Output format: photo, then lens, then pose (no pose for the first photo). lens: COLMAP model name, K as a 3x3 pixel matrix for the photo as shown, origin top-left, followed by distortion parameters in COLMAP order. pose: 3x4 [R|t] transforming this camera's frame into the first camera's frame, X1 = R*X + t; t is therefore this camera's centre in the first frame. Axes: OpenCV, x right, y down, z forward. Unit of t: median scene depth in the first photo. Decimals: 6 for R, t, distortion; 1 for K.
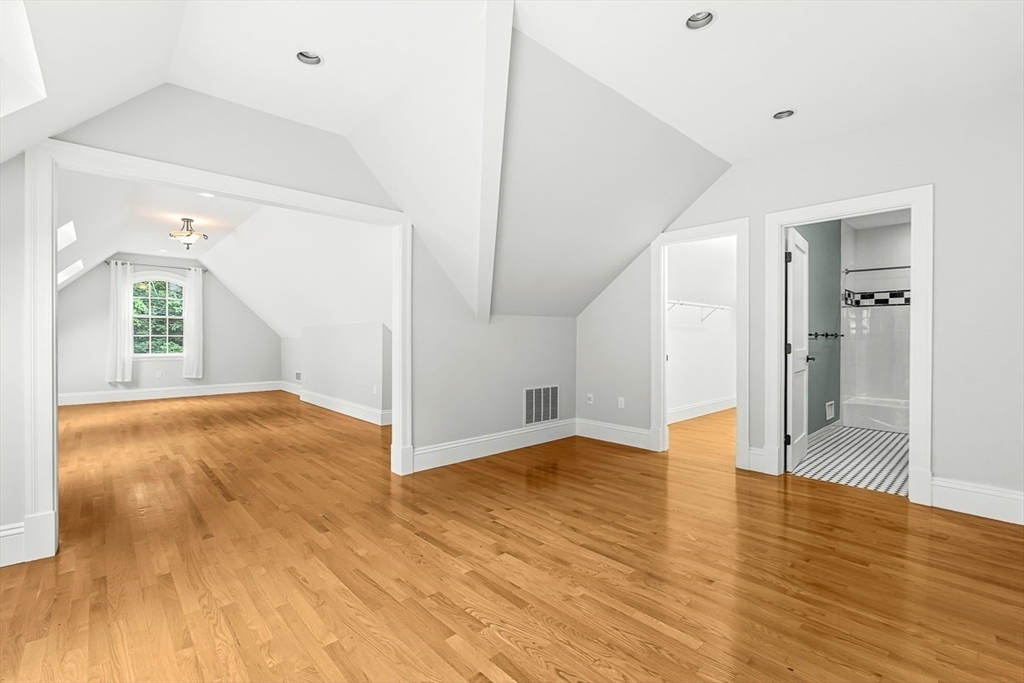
lens RADIAL K [[454.4, 0, 516.1], [0, 454.4, 344.8], [0, 0, 1]] dist [-0.001149, 0.000035]
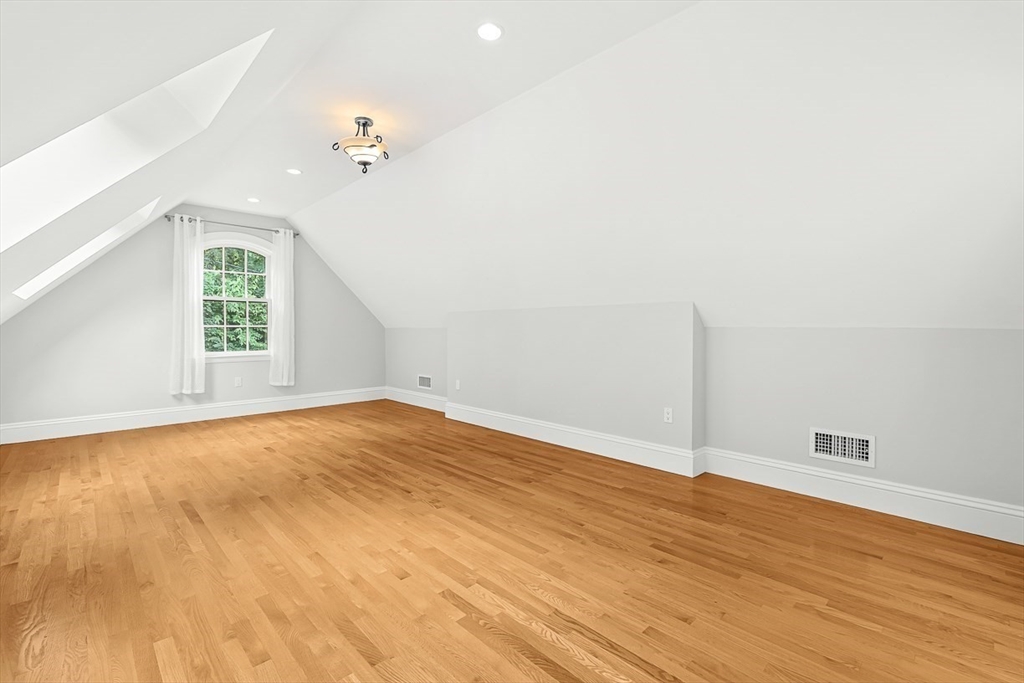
lens RADIAL K [[454.4, 0, 510.5], [0, 454.4, 335.4], [0, 0, 1]] dist [-0.001149, 0.000035]
pose [[0.999754, -0.003576, 0.021899, -0.396303], [0.003568, 0.999994, 0.000419, -0.003942], [-0.021900, -0.000341, 0.999760, 0.304696]]
